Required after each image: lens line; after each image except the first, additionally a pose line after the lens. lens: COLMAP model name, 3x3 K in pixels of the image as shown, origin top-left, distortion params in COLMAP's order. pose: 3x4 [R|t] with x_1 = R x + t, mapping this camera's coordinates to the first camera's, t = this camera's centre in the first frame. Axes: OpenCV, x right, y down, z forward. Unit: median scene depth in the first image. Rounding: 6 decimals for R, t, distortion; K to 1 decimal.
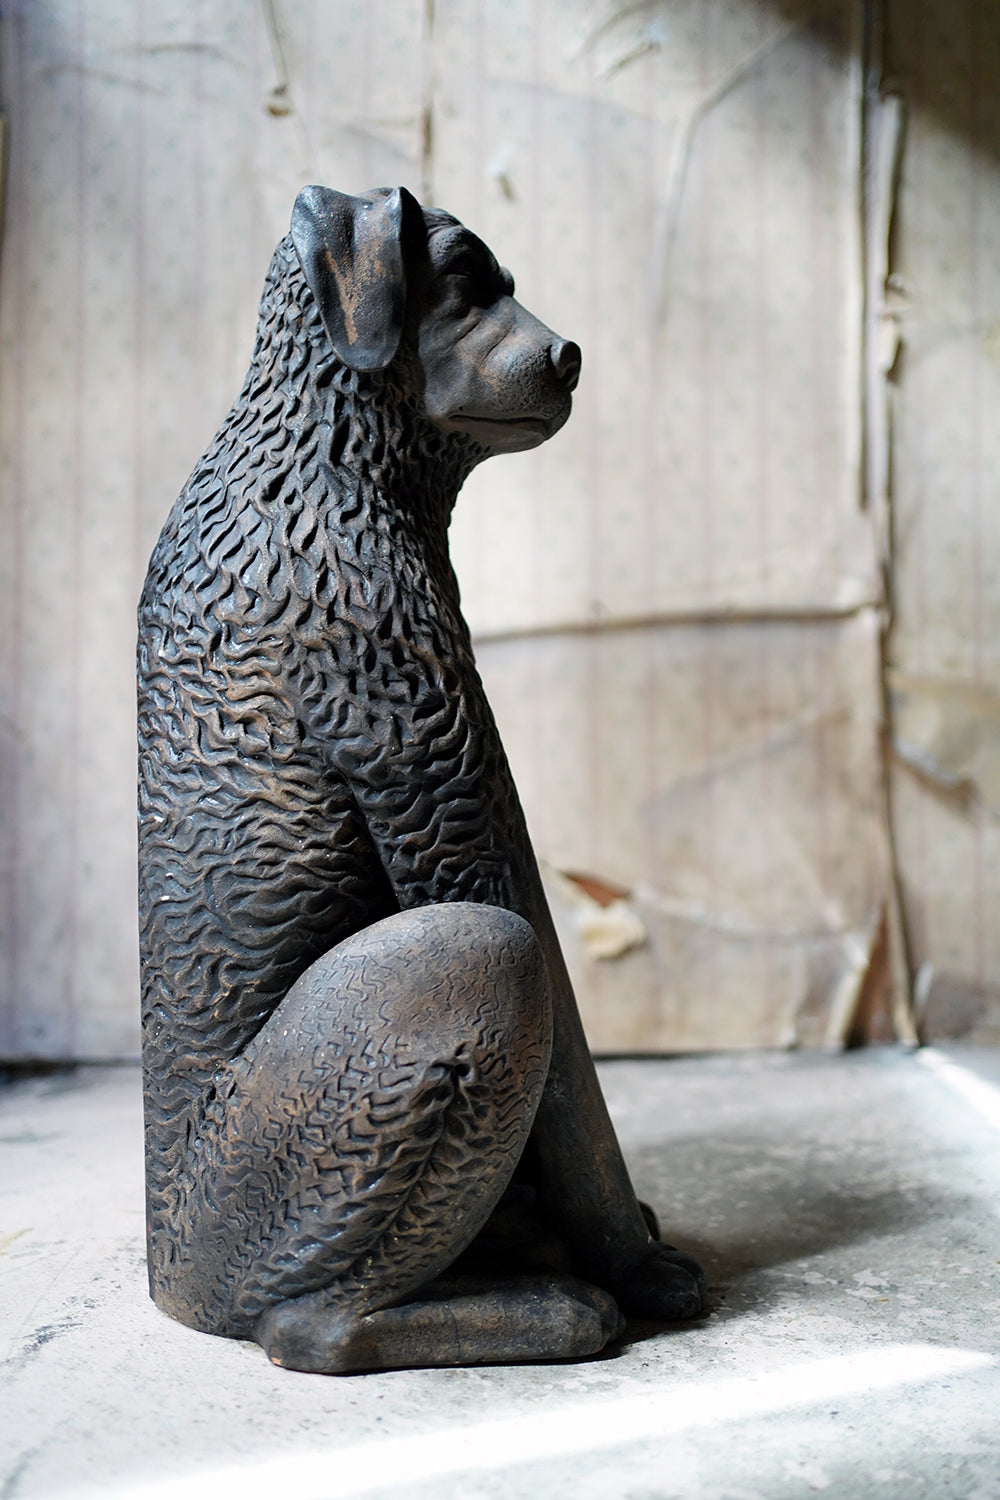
lens RADIAL K [[1504.1, 0, 508.7], [0, 1504.1, 760.3], [0, 0, 1]] dist [0.016316, 0.000000]
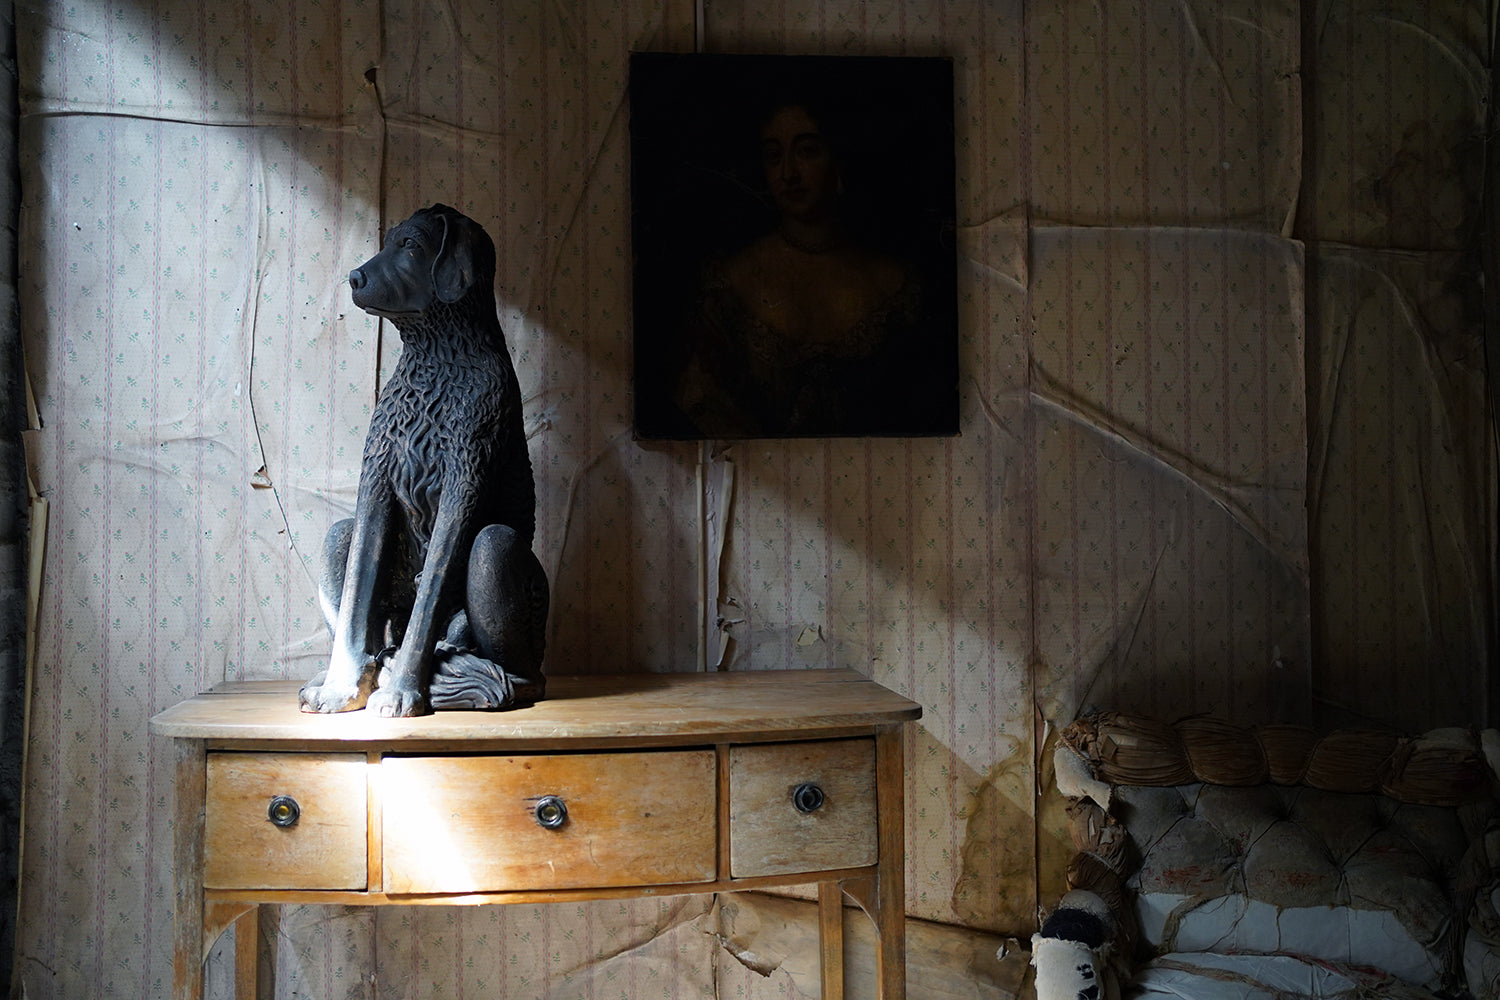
lens RADIAL K [[1504.1, 0, 752.9], [0, 1504.1, 485.5], [0, 0, 1]] dist [0.016316, 0.000000]
pose [[0.996161, -0.005951, 0.087334, 0.311512], [0.006877, 0.999923, -0.010302, -0.787514], [-0.087266, 0.010863, 0.996126, -0.688705]]
